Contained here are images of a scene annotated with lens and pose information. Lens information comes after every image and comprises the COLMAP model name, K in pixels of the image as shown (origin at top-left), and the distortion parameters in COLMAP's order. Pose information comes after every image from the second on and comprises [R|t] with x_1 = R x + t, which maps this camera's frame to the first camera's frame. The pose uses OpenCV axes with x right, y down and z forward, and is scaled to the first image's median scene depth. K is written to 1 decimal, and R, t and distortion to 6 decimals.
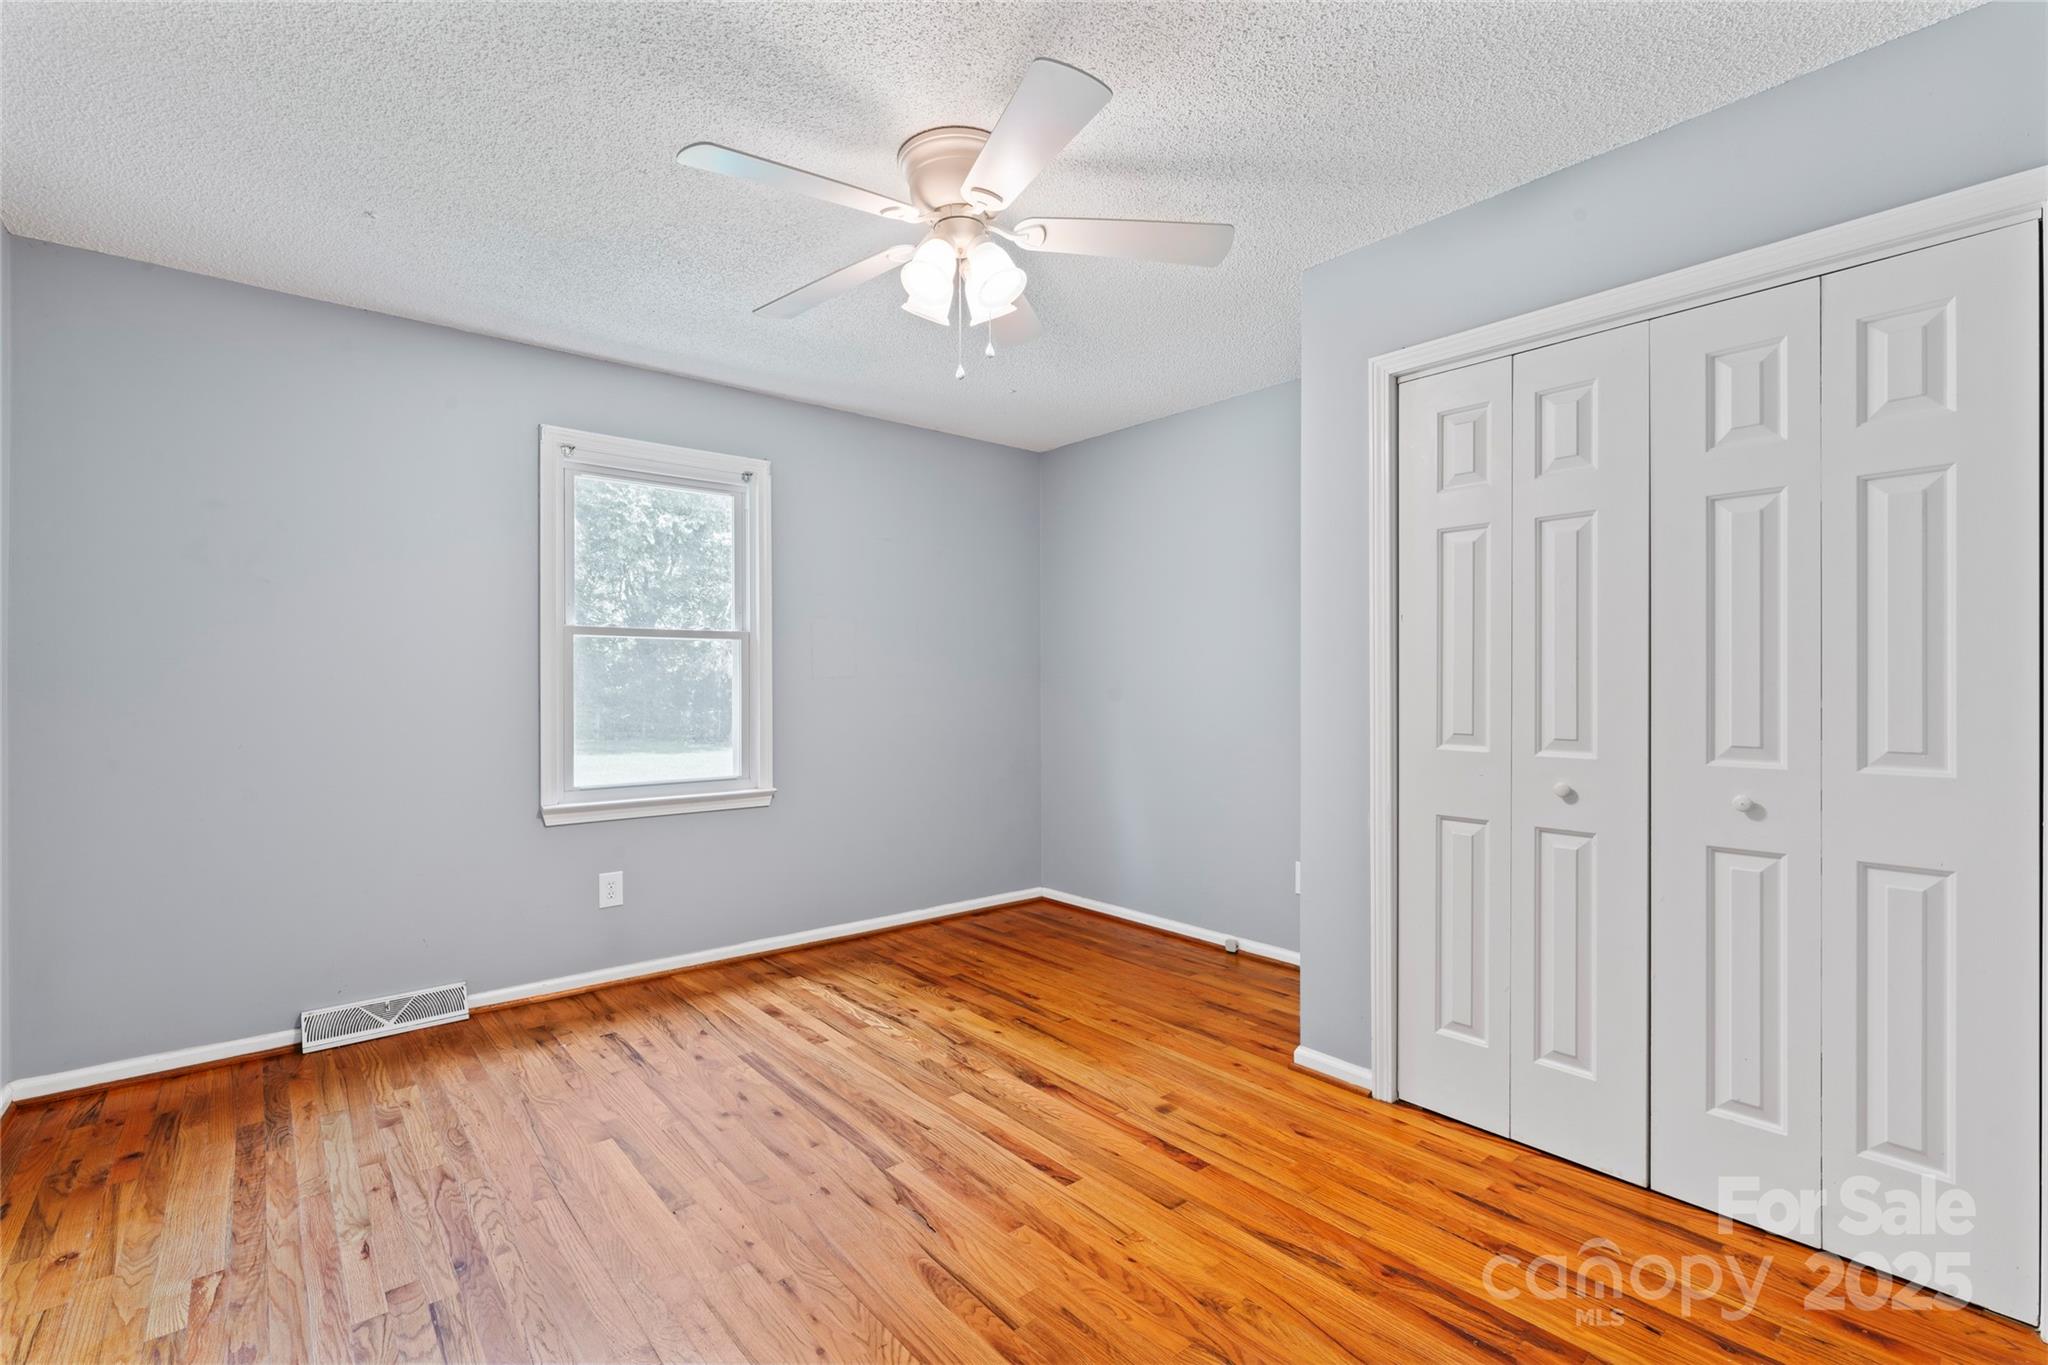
lens RADIAL K [[919.3, 0, 1026.5], [0, 919.3, 680.6], [0, 0, 1]] dist [0.000275, -0.000106]
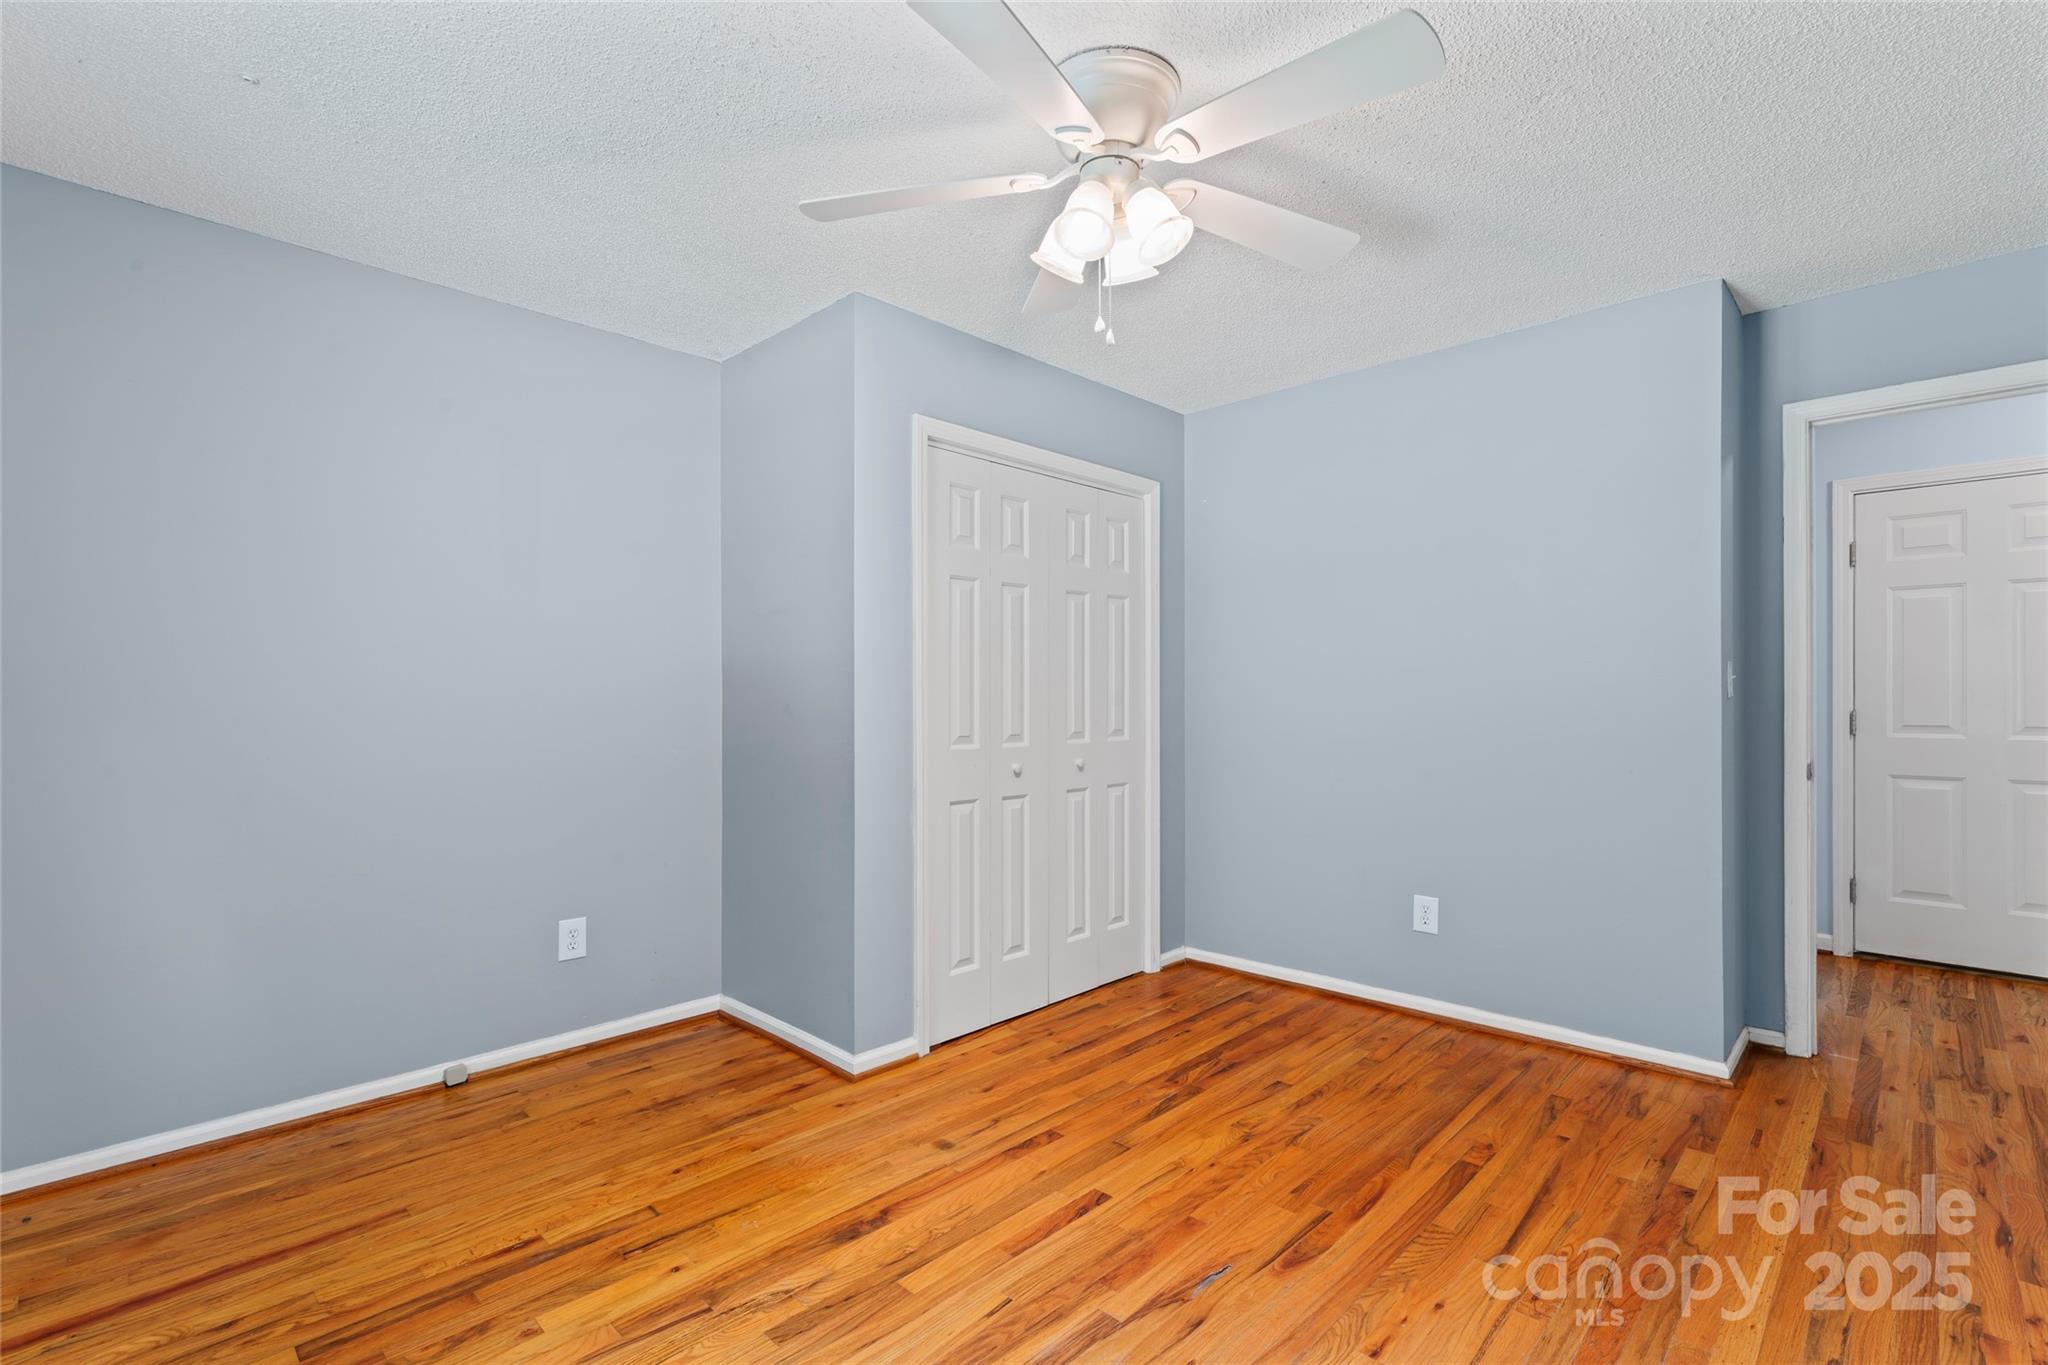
lens RADIAL K [[919.3, 0, 1021.4], [0, 919.3, 695.6], [0, 0, 1]] dist [0.000275, -0.000106]
pose [[-0.090911, 0.002491, 0.995856, -0.837952], [-0.002840, 0.999992, -0.002761, 0.003816], [-0.995855, -0.003079, -0.090903, 1.050465]]
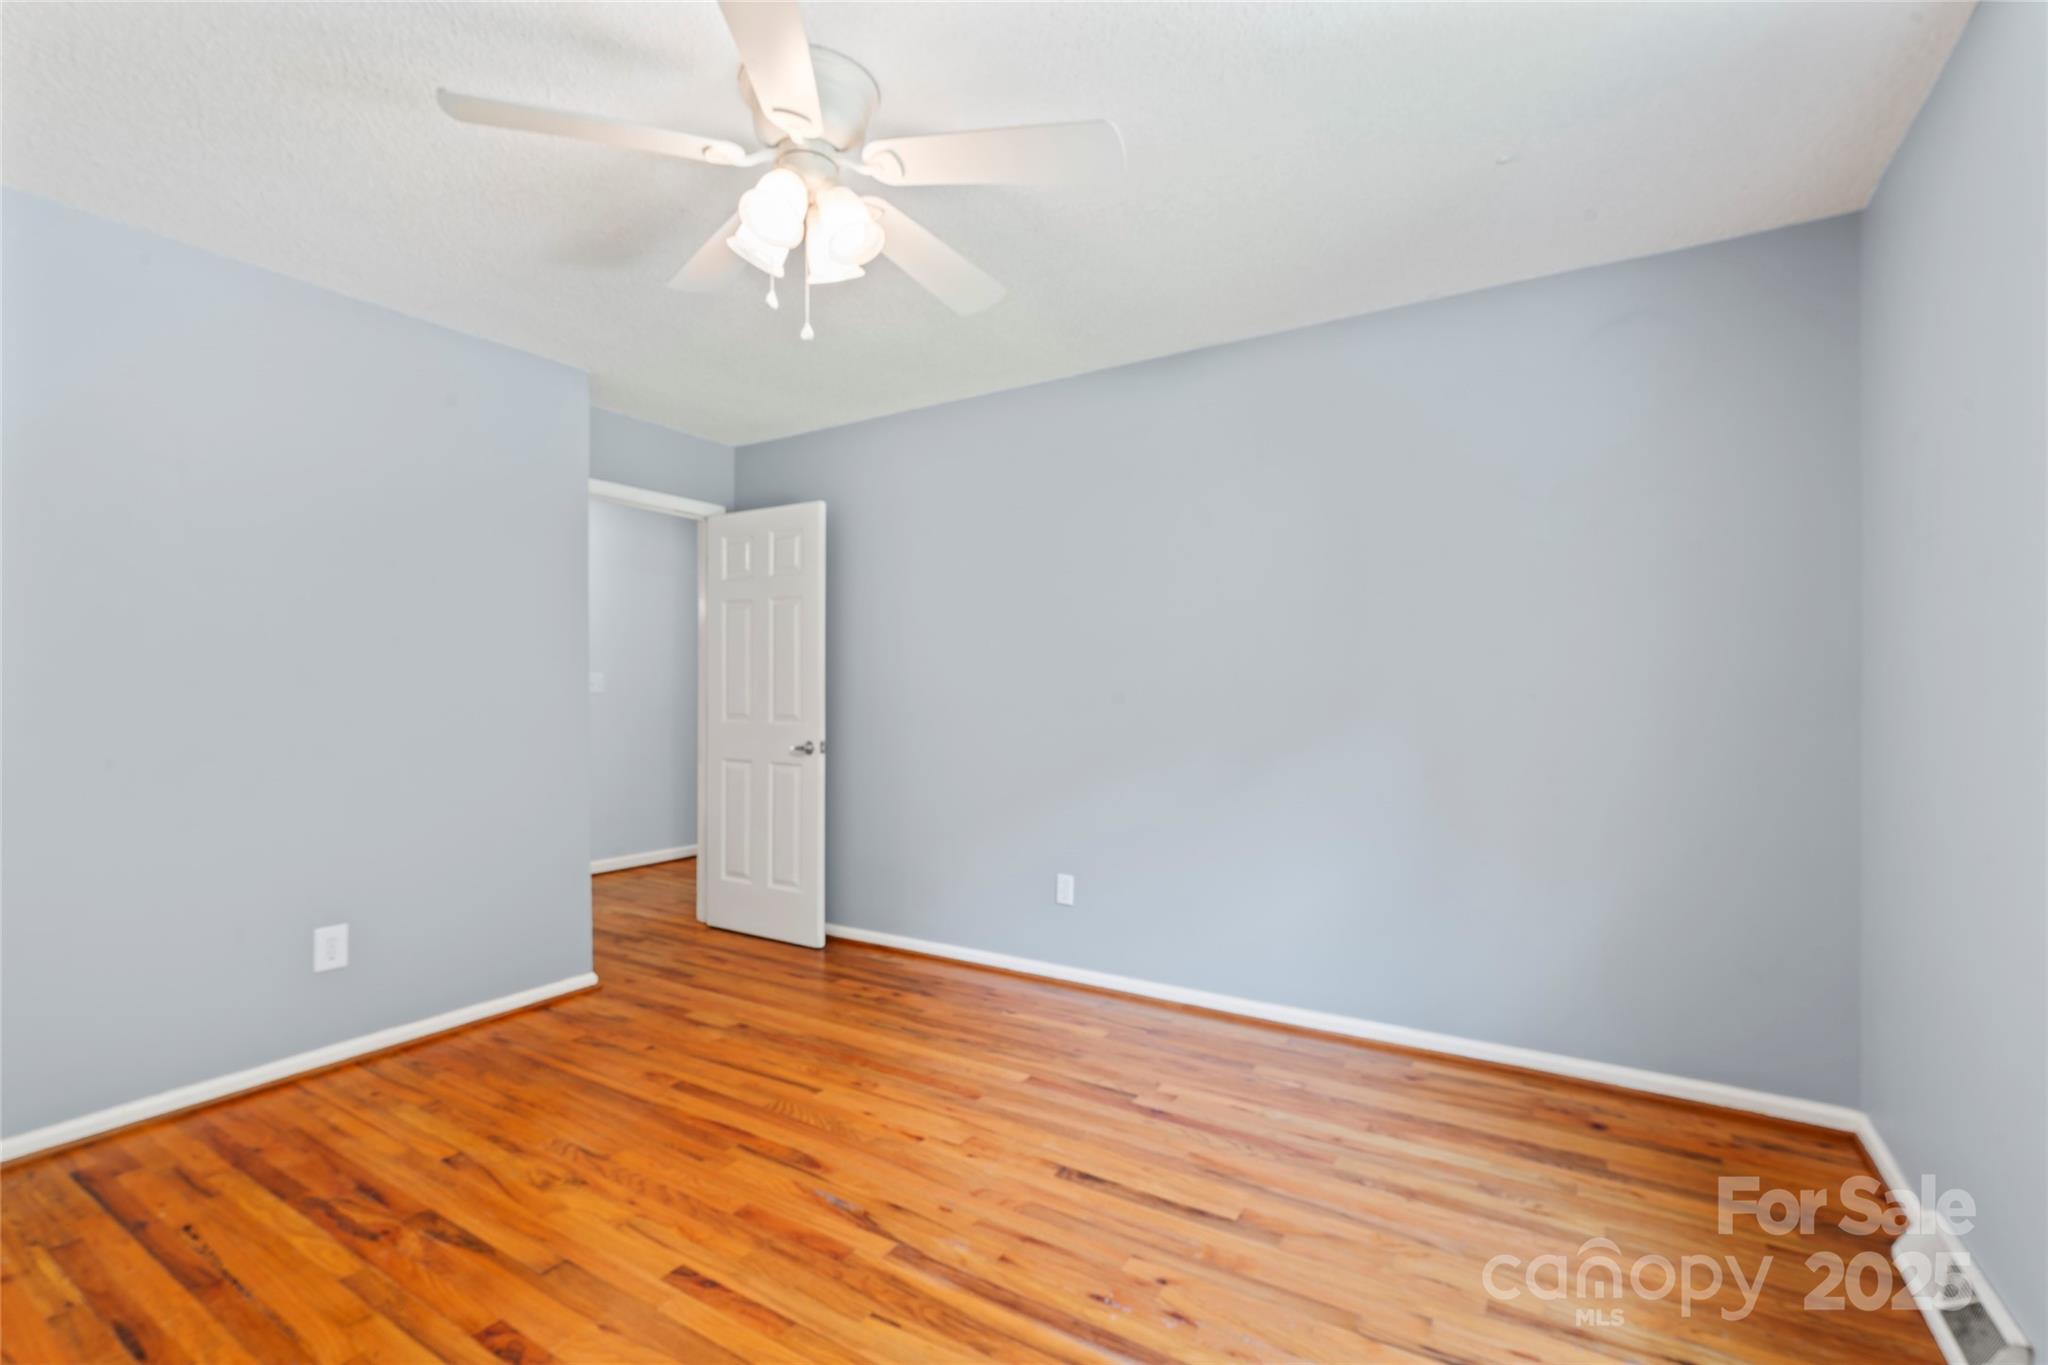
lens RADIAL K [[919.3, 0, 1016.5], [0, 919.3, 687.6], [0, 0, 1]] dist [0.000275, -0.000106]
pose [[-0.956550, 0.001339, -0.291564, -0.006242], [0.003946, 0.999957, -0.008354, 0.008270], [0.291540, -0.009142, -0.956515, 1.704439]]
